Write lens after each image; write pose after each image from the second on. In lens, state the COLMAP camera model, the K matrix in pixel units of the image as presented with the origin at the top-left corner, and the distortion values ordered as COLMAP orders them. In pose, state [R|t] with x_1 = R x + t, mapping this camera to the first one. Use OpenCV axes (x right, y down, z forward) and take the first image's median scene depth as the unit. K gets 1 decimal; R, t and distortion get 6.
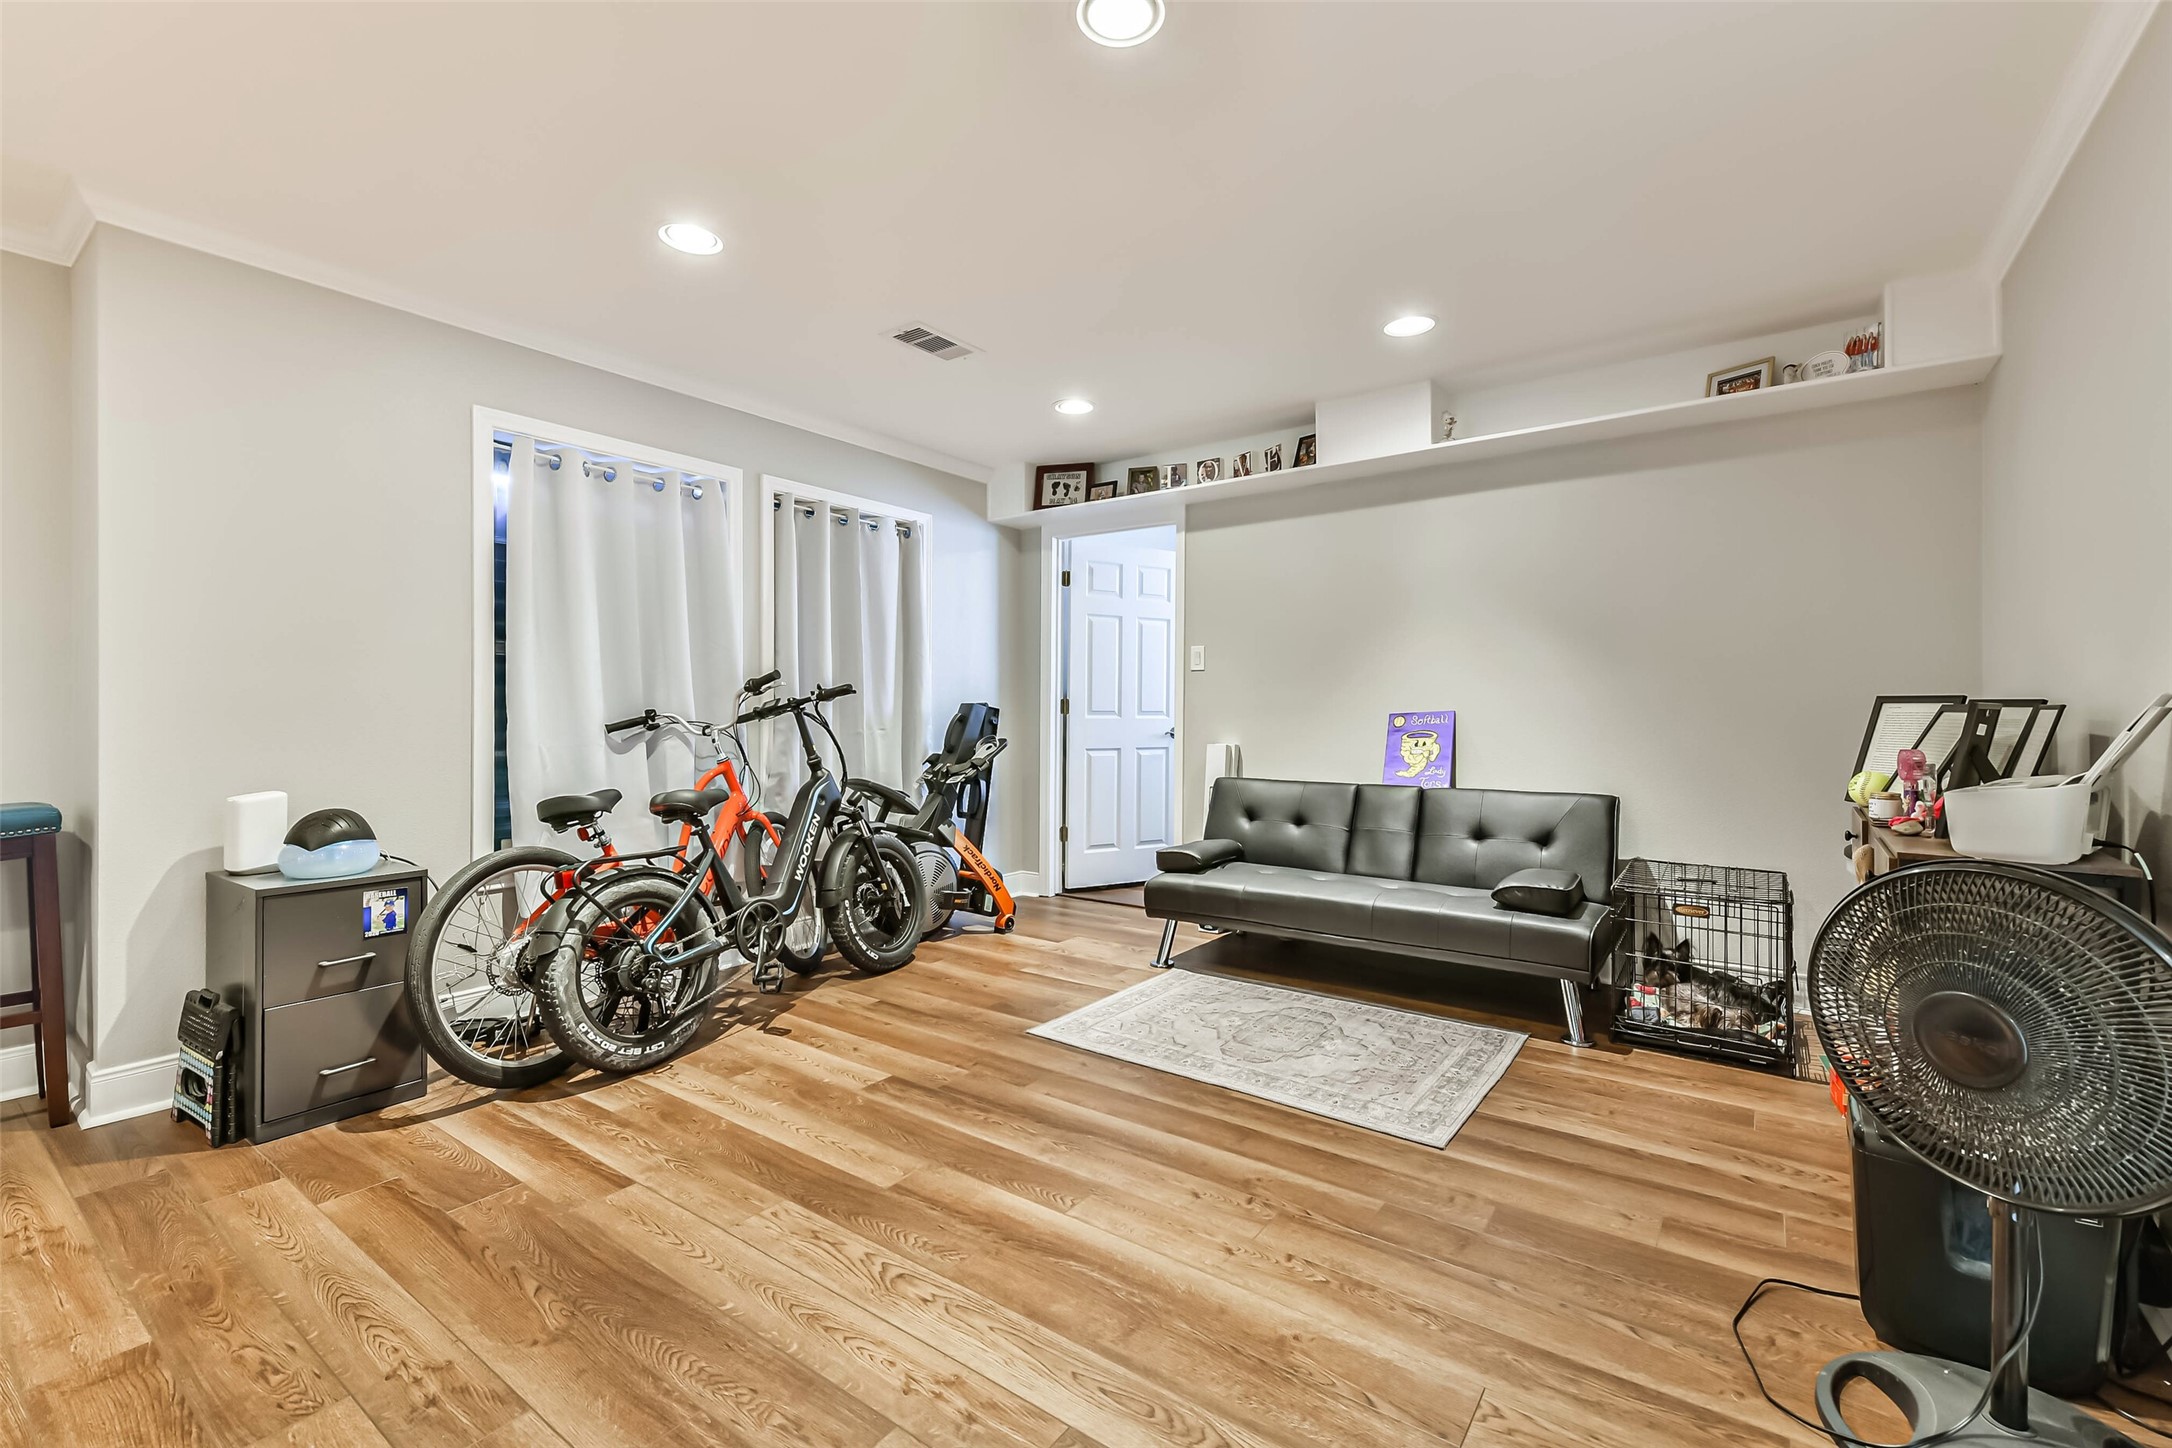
lens RADIAL K [[931.2, 0, 1086.0], [0, 931.2, 724.0], [0, 0, 1]] dist [0.026171, -0.000321]
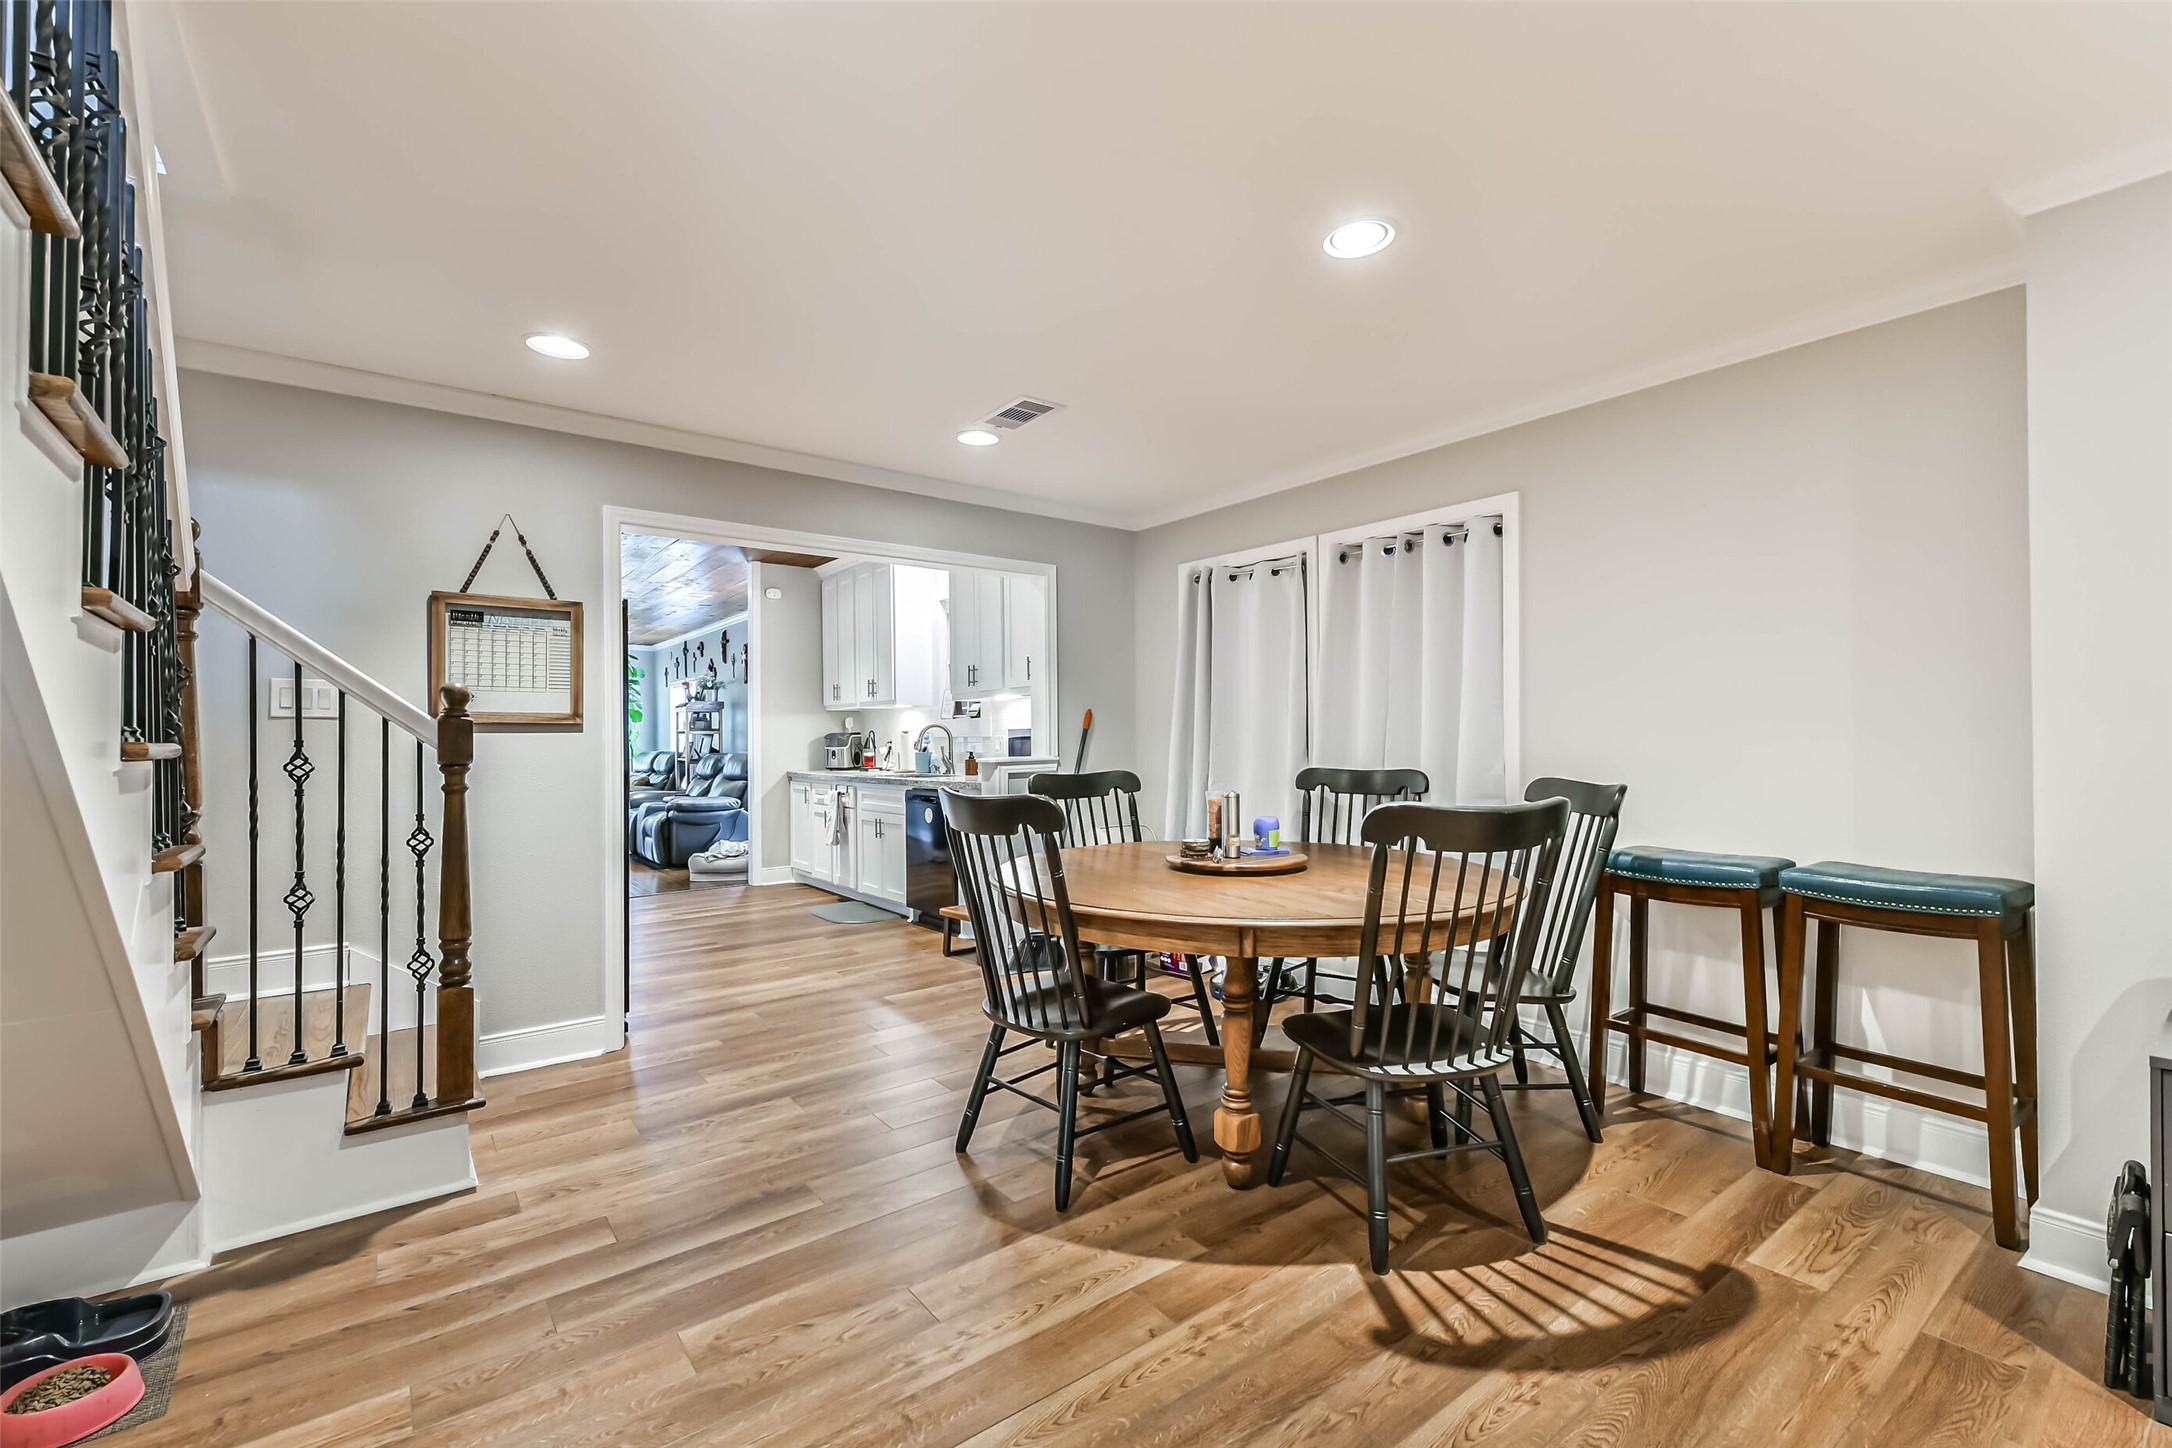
lens RADIAL K [[931.2, 0, 1086.0], [0, 931.2, 724.0], [0, 0, 1]] dist [0.026171, -0.000321]
pose [[-0.281306, -0.010203, -0.959564, 0.025866], [-0.009612, 0.999923, -0.007814, -0.052459], [0.959570, 0.007025, -0.281382, 0.445878]]
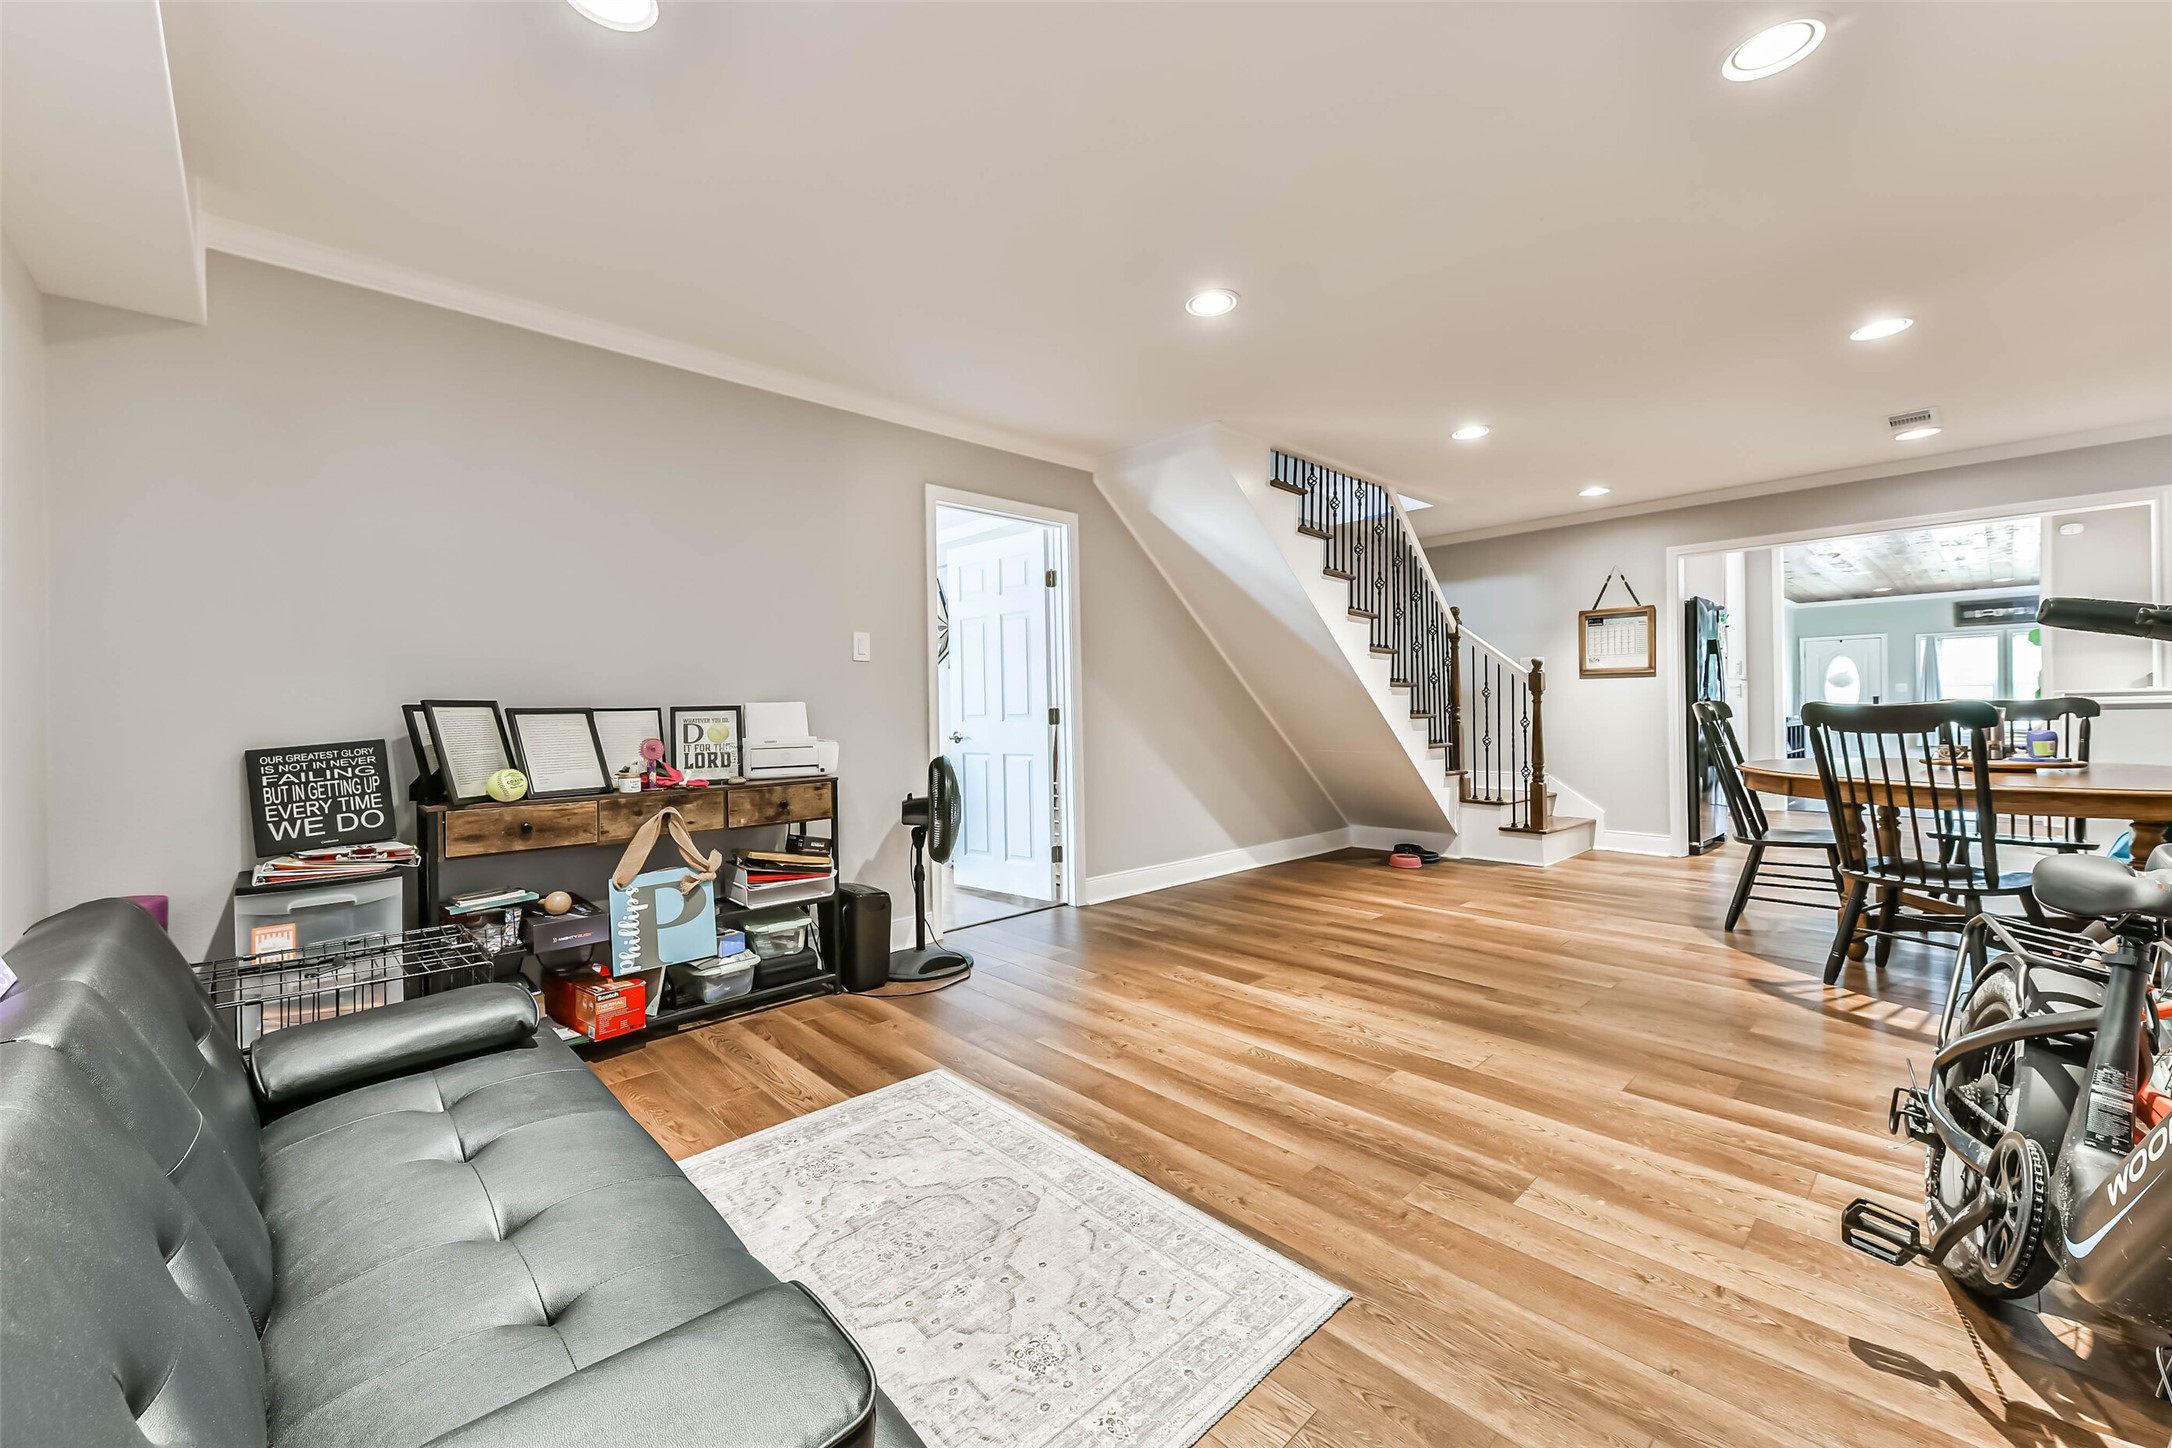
lens RADIAL K [[856.0, 0, 1086.0], [0, 856.0, 724.0], [0, 0, 1]] dist [0.000513, -0.000030]
pose [[-0.983505, 0.011346, 0.180527, -0.007501], [0.017944, 0.999228, 0.034957, -0.024942], [-0.179991, 0.037620, -0.982949, 1.873867]]
